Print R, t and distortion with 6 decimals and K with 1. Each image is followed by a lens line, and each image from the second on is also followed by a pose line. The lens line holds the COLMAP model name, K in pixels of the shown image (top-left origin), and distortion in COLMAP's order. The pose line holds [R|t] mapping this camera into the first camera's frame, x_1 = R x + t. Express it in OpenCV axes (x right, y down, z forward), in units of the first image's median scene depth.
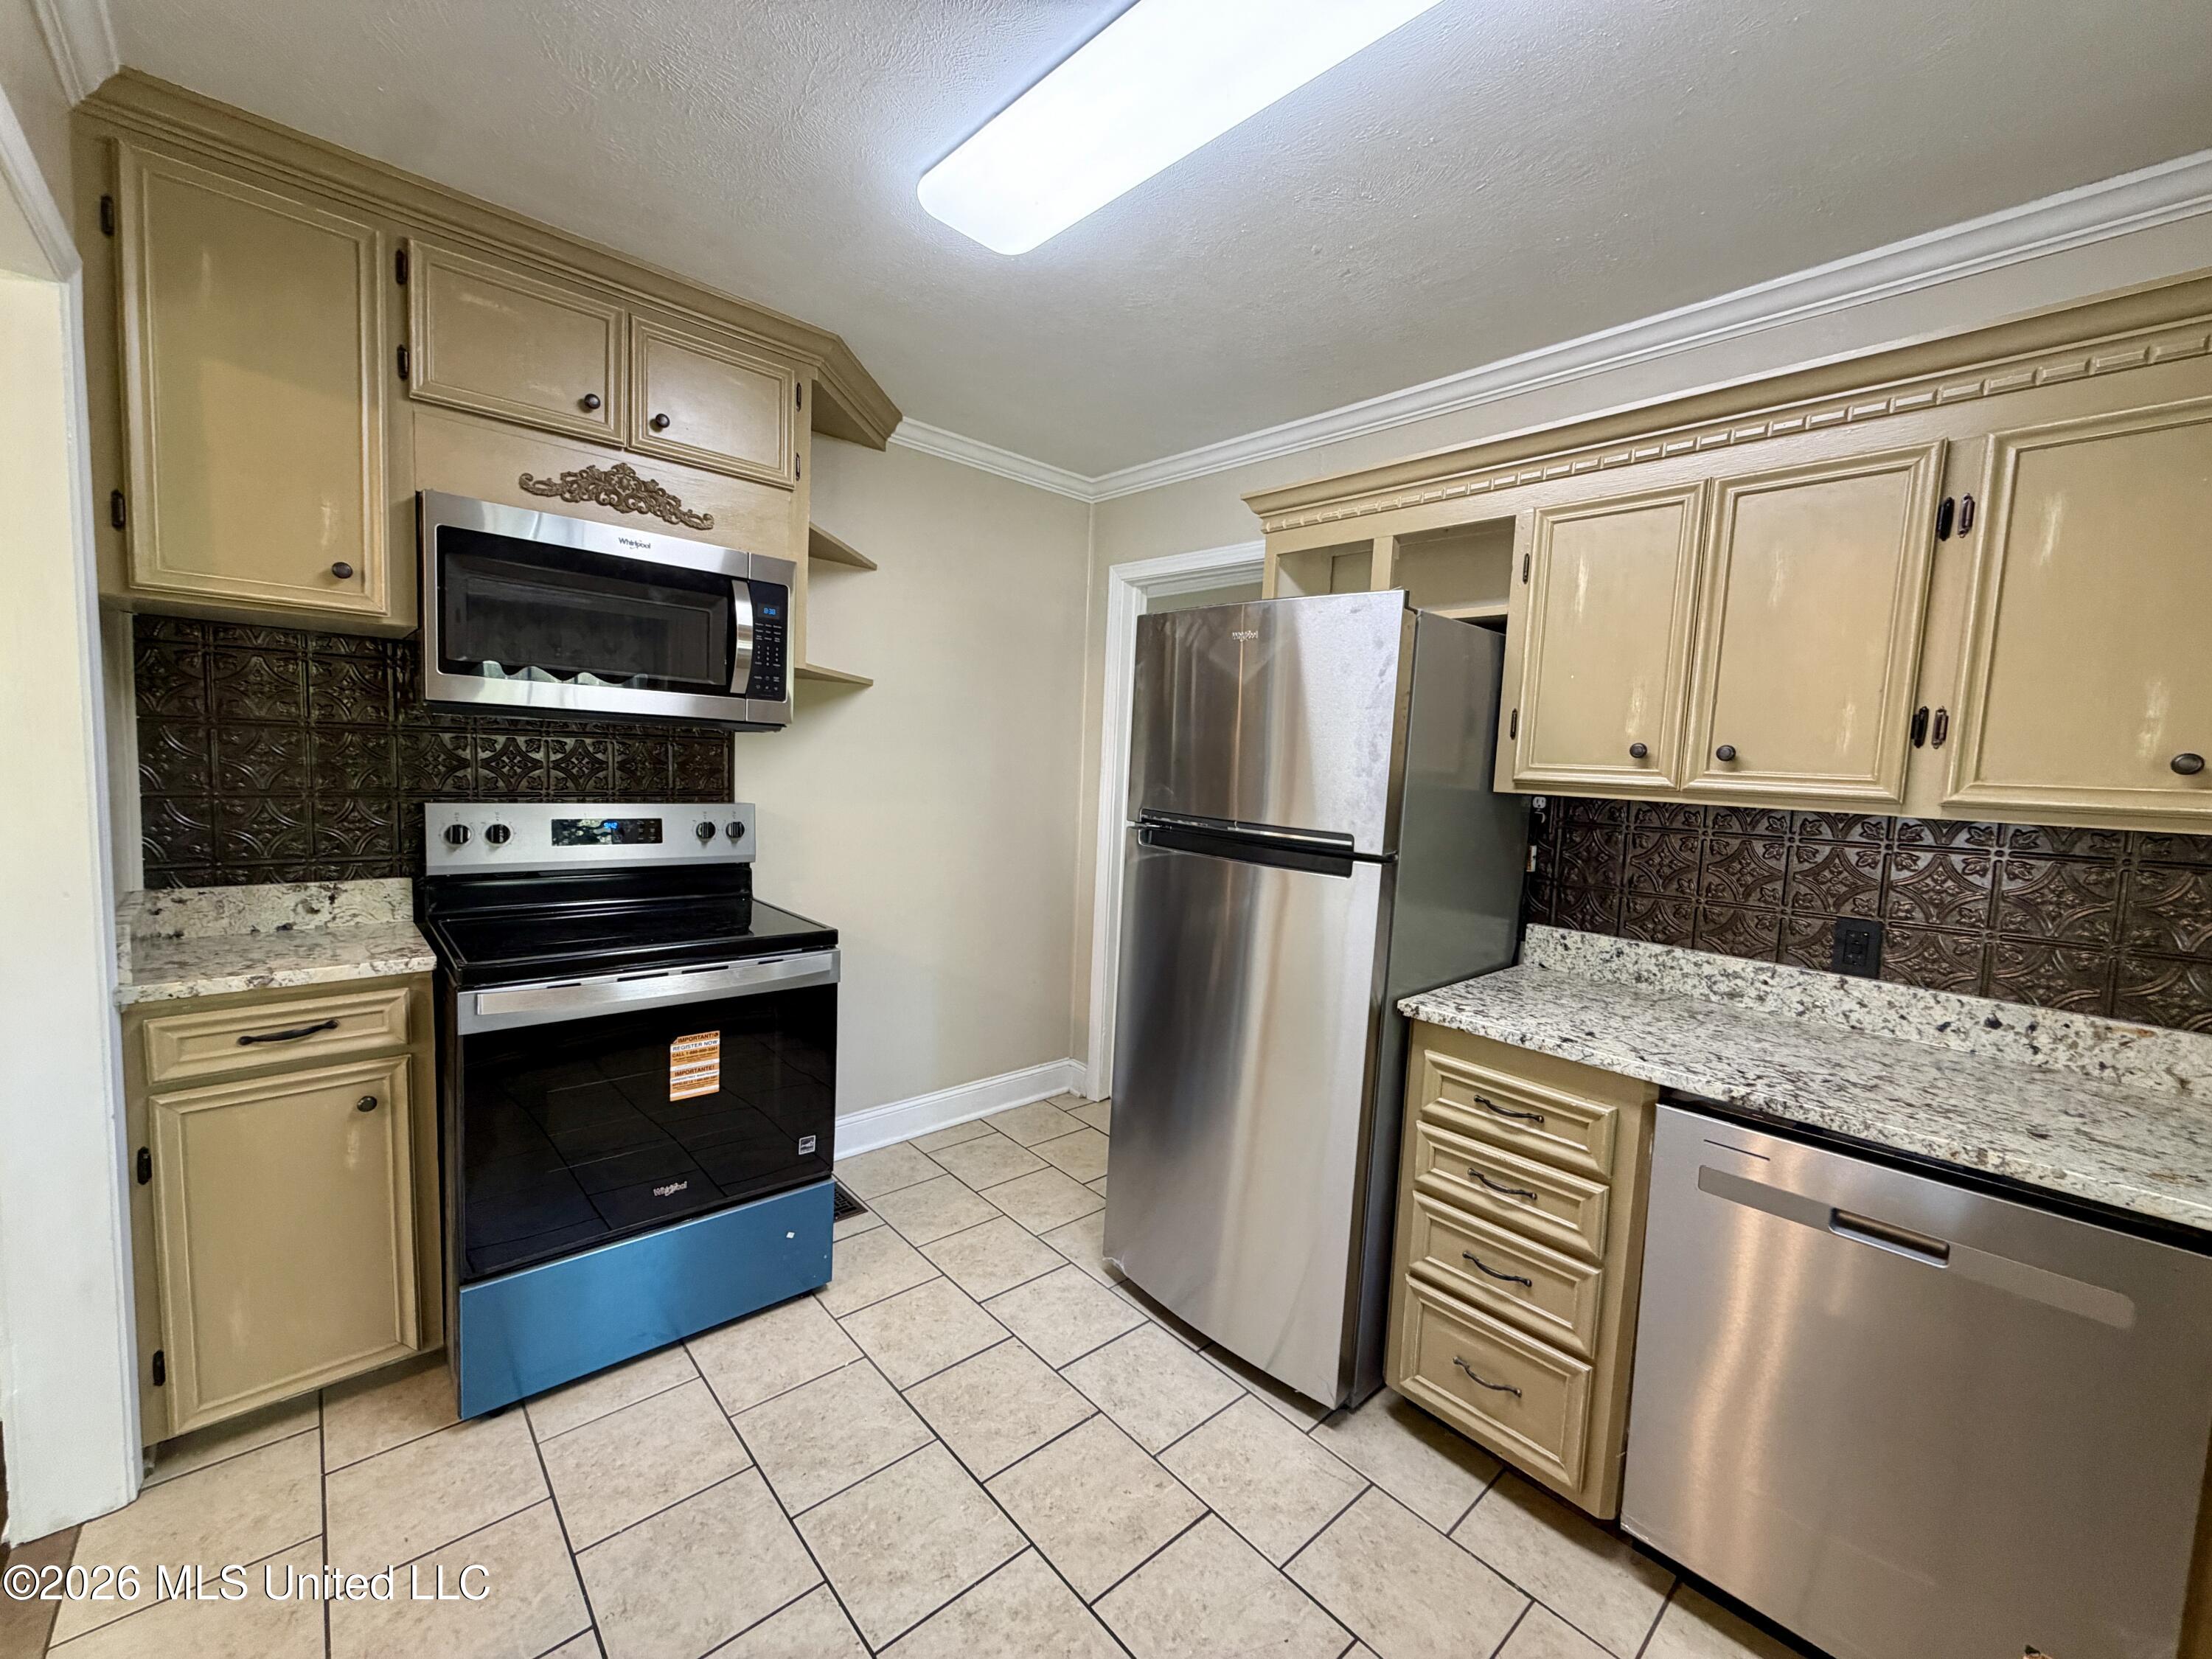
lens RADIAL K [[880.3, 0, 1097.0], [0, 880.3, 834.1], [0, 0, 1]] dist [0.002719, -0.000098]
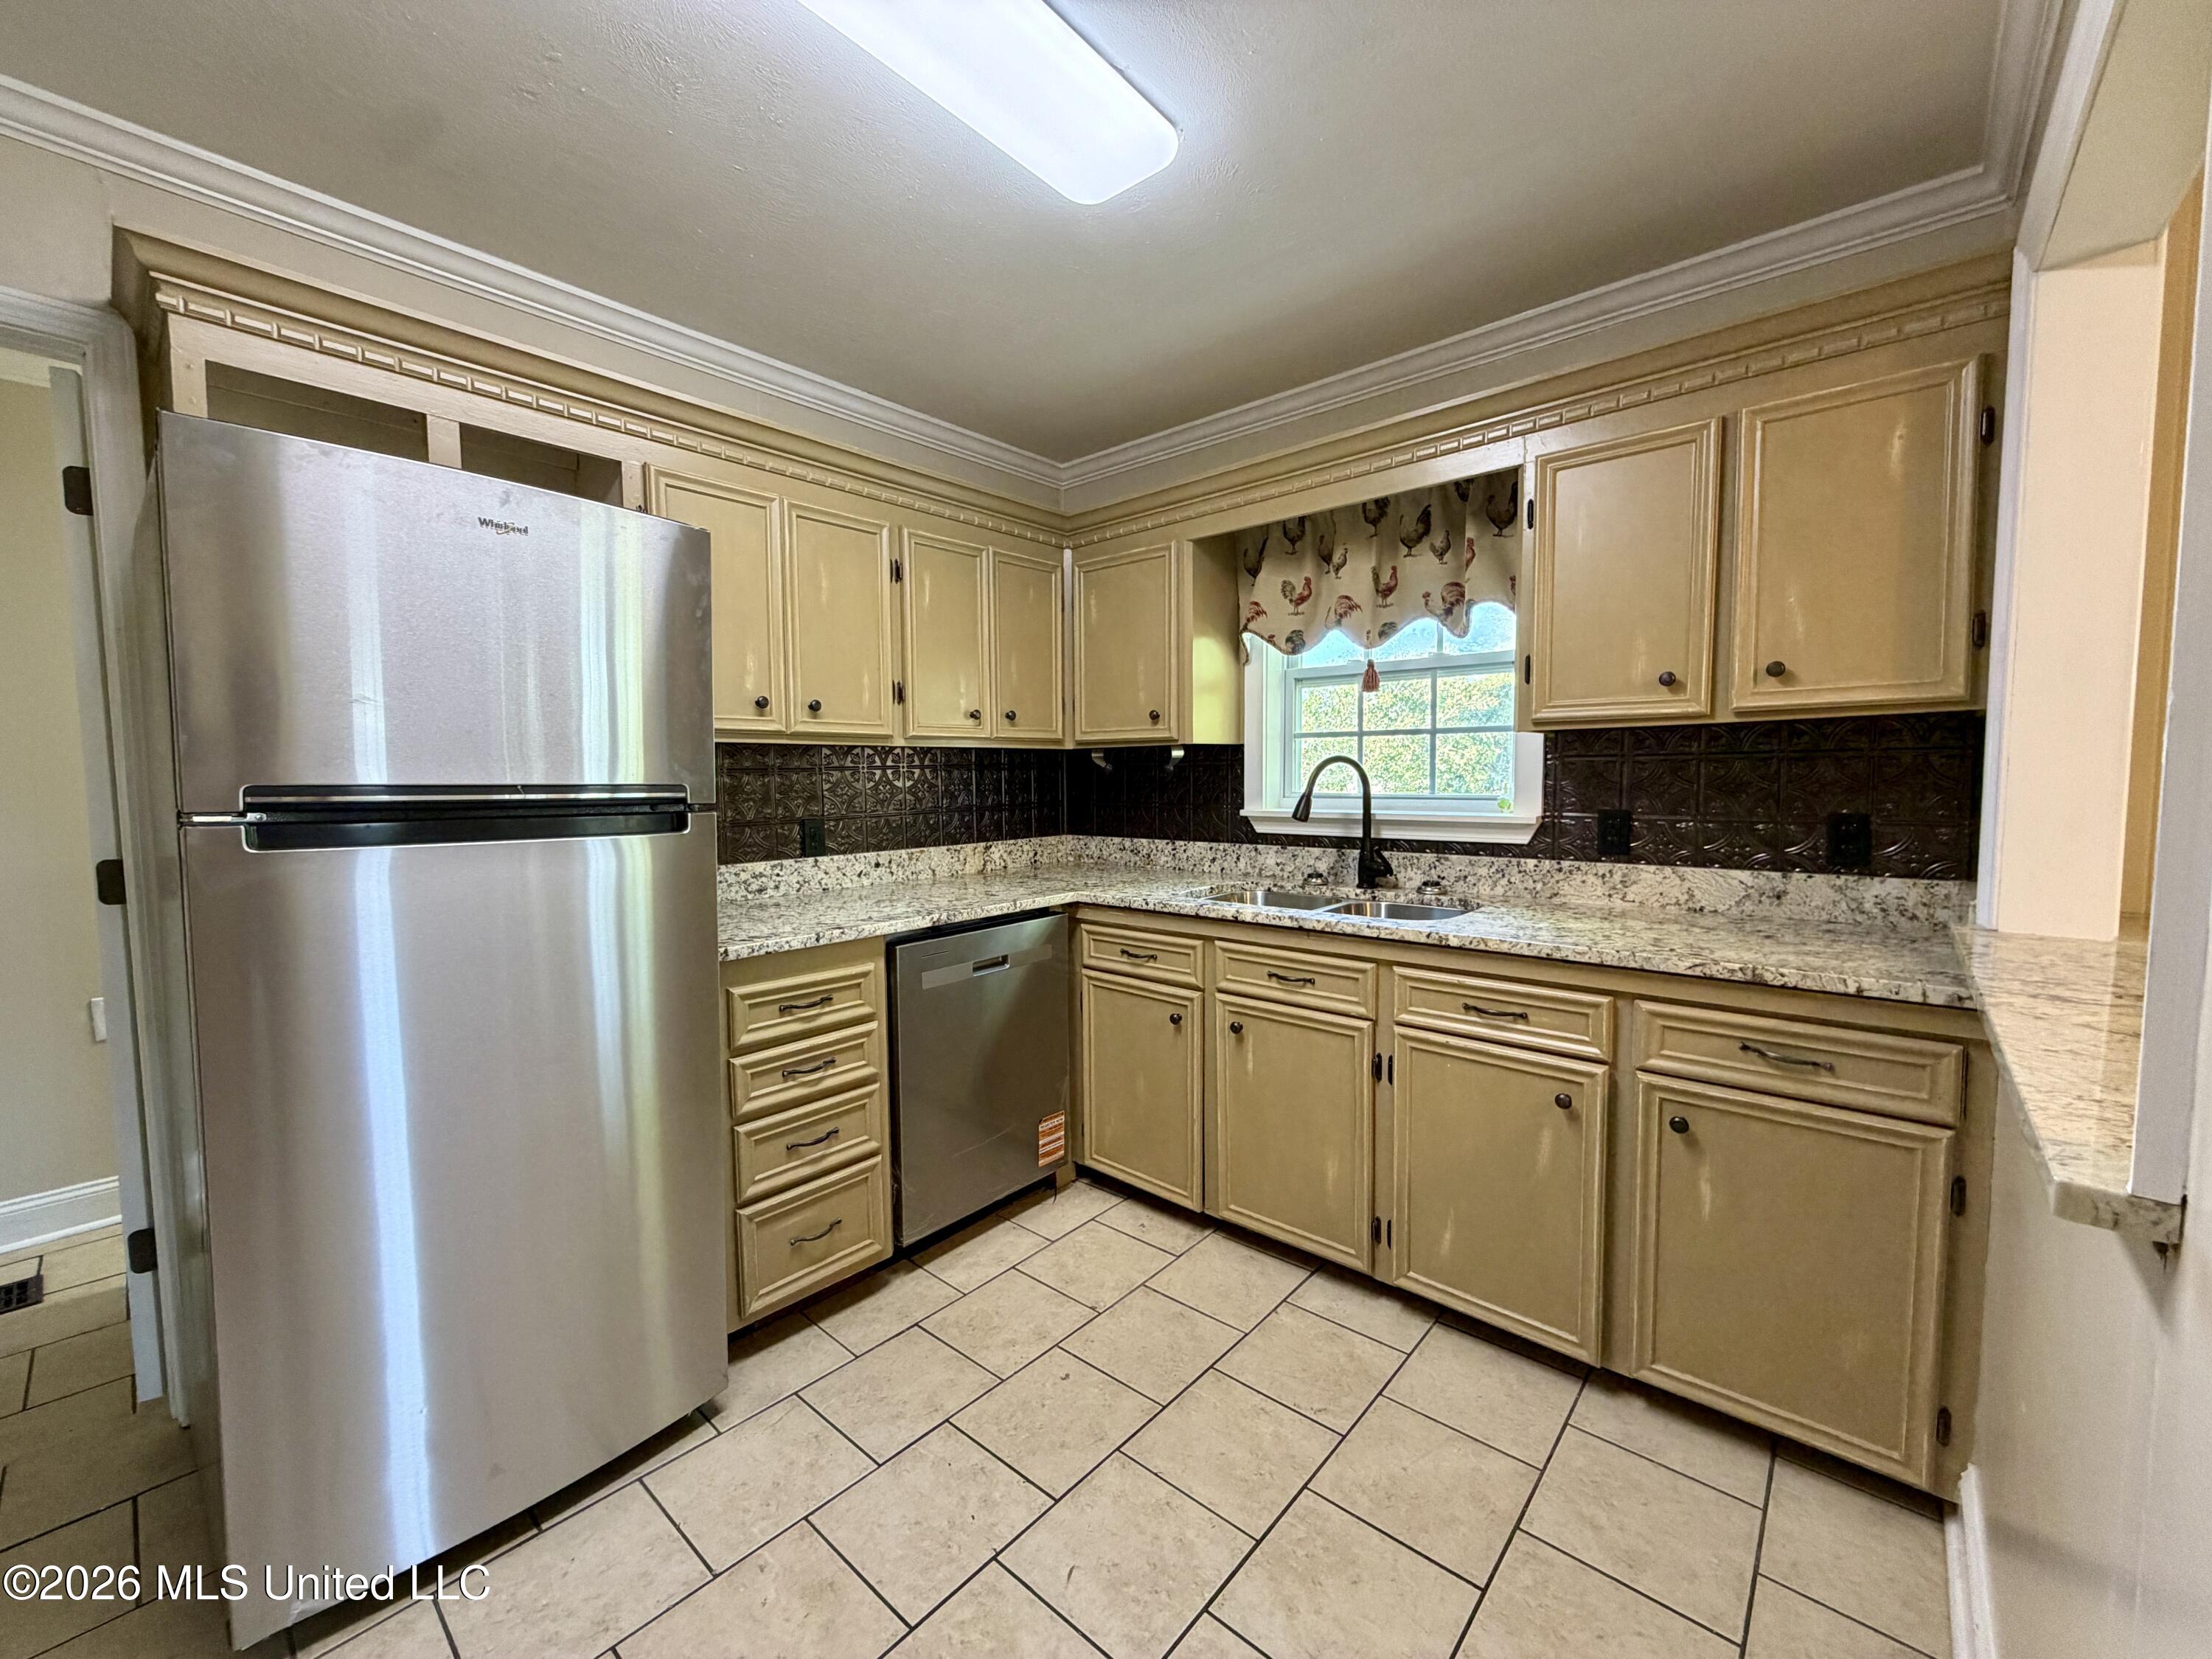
lens RADIAL K [[880.3, 0, 1095.1], [0, 880.3, 831.4], [0, 0, 1]] dist [0.002719, -0.000098]
pose [[-0.105089, -0.116057, 0.987667, -0.682391], [0.087603, 0.988226, 0.125443, -0.029544], [-0.990597, 0.099705, -0.093685, 0.668255]]
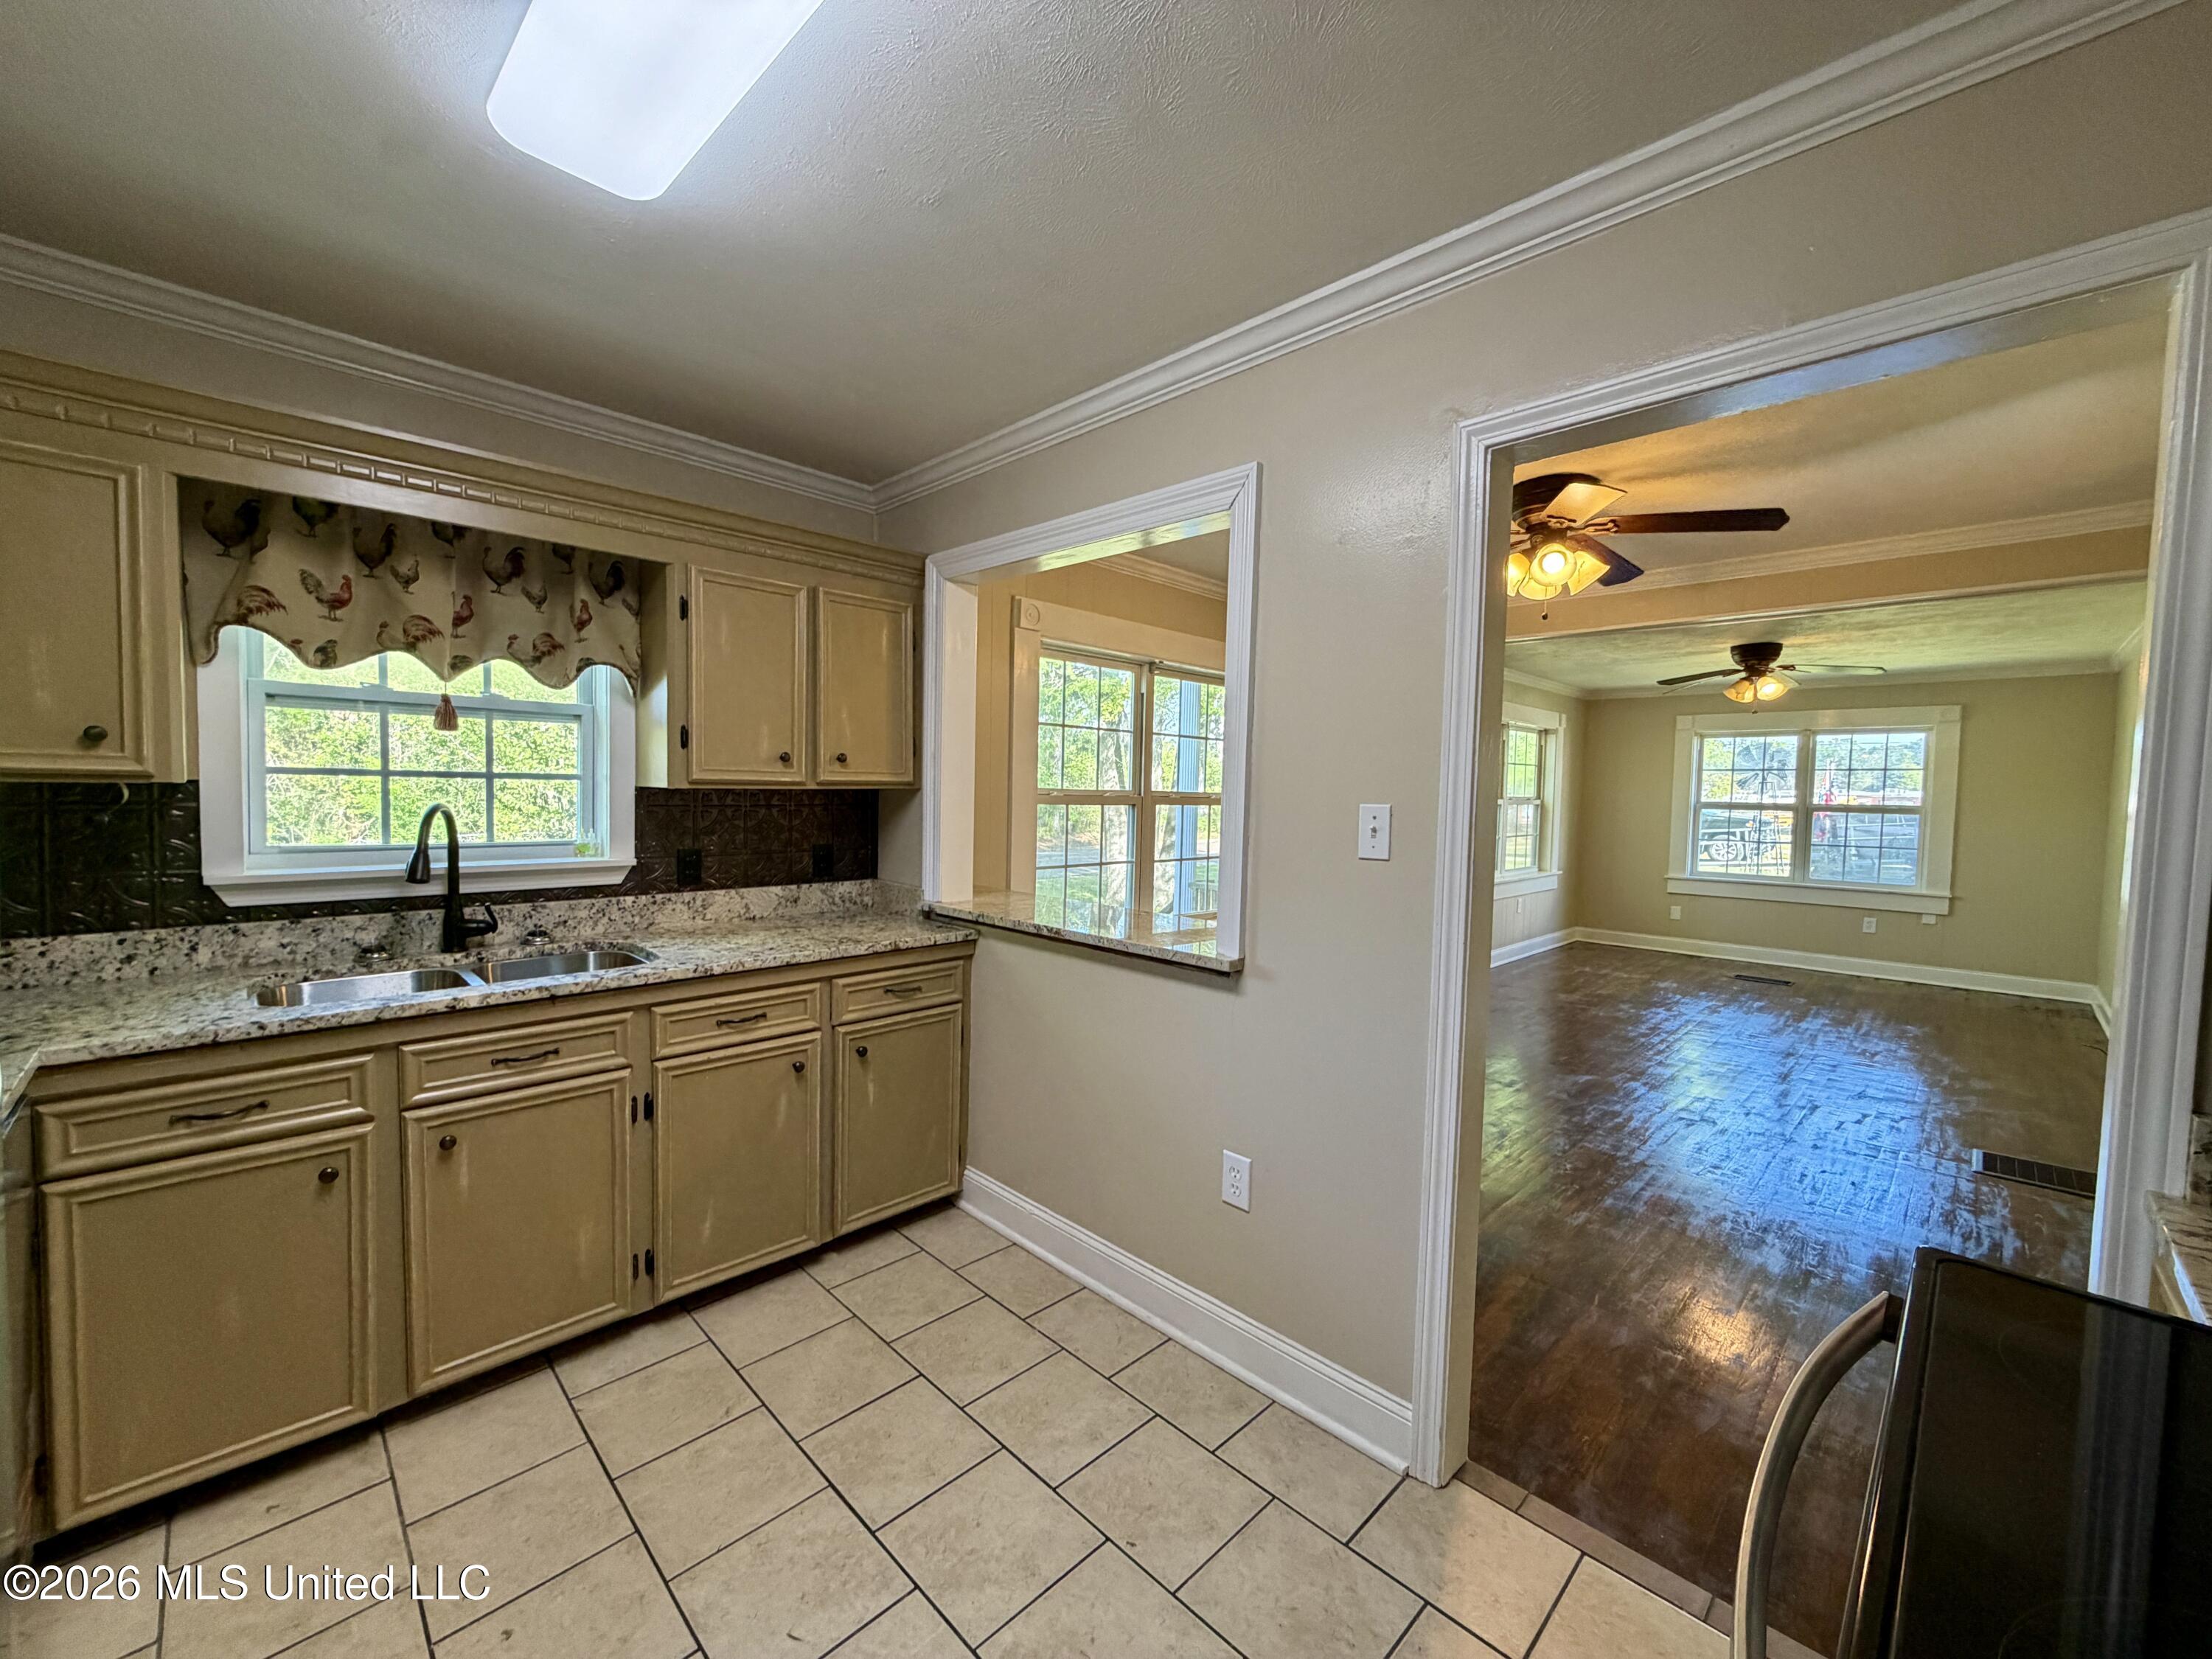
lens RADIAL K [[880.3, 0, 1104.5], [0, 880.3, 829.5], [0, 0, 1]] dist [0.002719, -0.000098]
pose [[-0.996821, -0.064746, -0.046421, -0.173353], [-0.070134, 0.989571, 0.125821, -0.121165], [0.037790, 0.128676, -0.990966, 1.391350]]
